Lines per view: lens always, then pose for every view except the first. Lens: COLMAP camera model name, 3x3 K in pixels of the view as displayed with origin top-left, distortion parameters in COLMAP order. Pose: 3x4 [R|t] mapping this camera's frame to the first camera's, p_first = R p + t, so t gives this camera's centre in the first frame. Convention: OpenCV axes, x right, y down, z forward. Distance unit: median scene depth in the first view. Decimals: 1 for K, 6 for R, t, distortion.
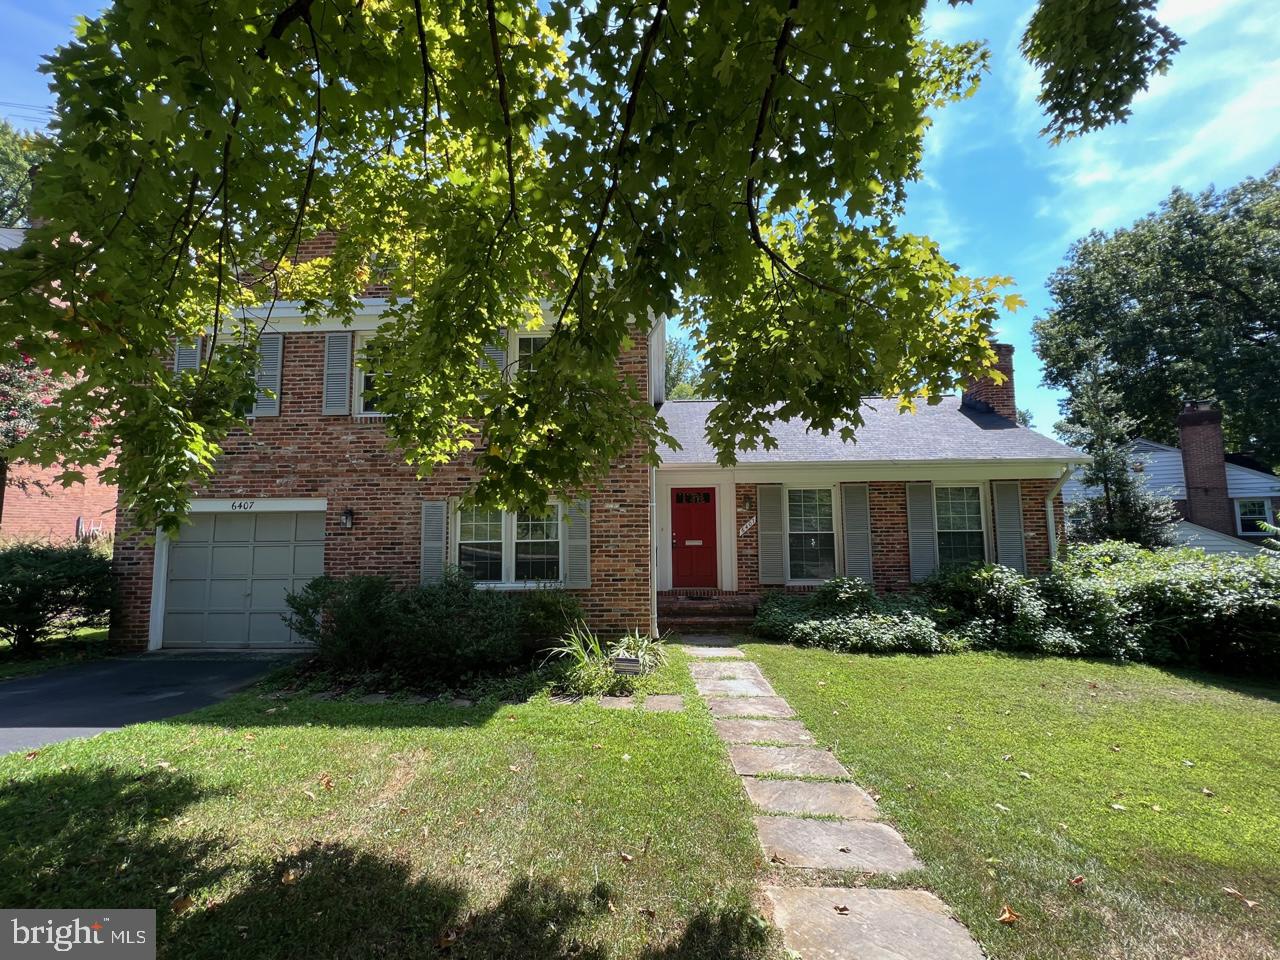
lens RADIAL K [[553.8, 0, 640.0], [0, 553.8, 480.0], [0, 0, 1]] dist [-0.000470, 0.000139]
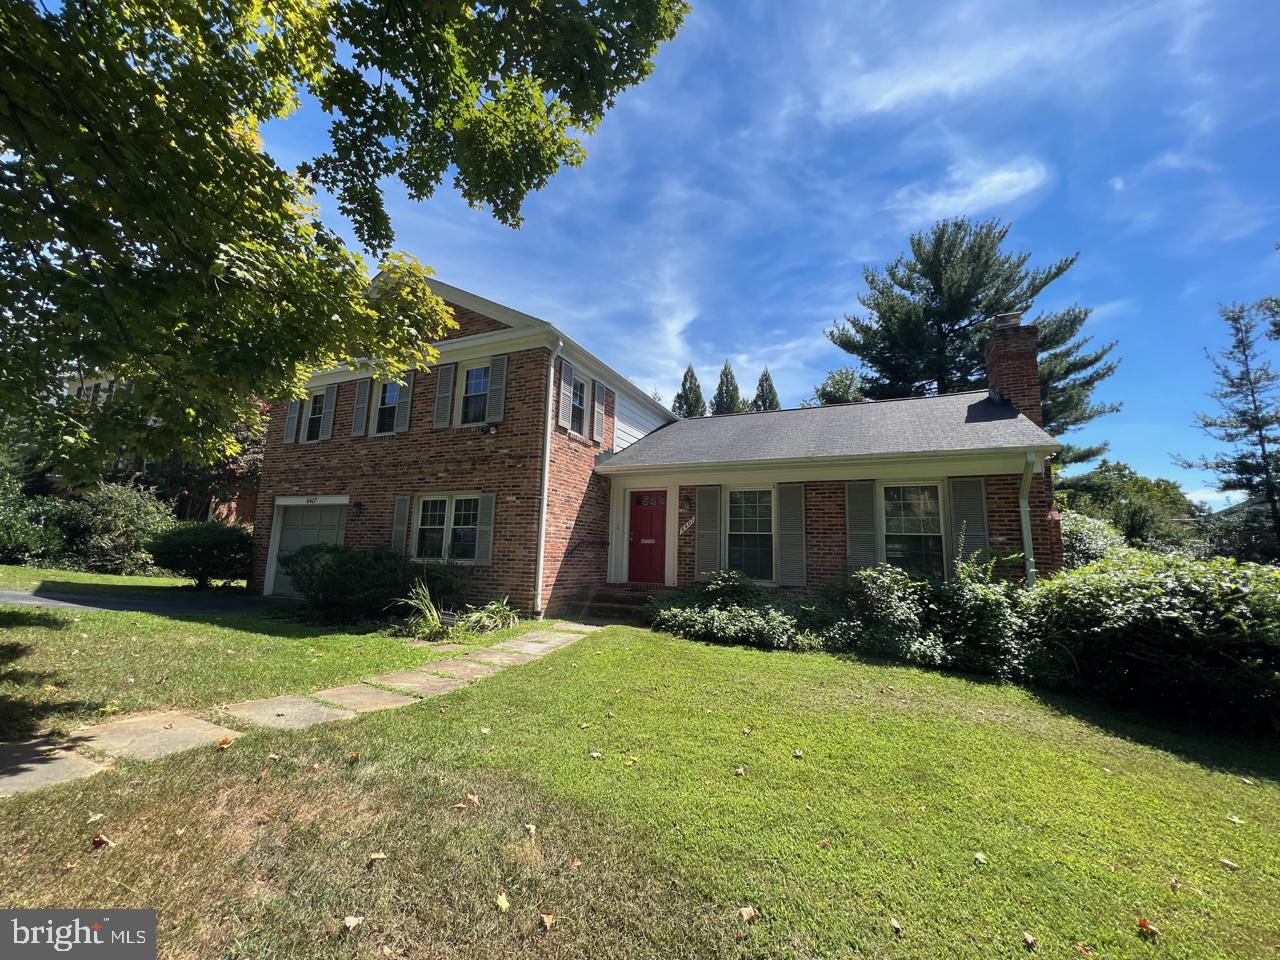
lens RADIAL K [[512.7, 0, 636.9], [0, 512.7, 476.6], [0, 0, 1]] dist [0.000310, 0.000247]
pose [[0.923822, -0.022083, -0.382184, 0.619731], [-0.004218, 0.997687, -0.067844, 0.072521], [0.382799, 0.064288, 0.921592, 0.067177]]
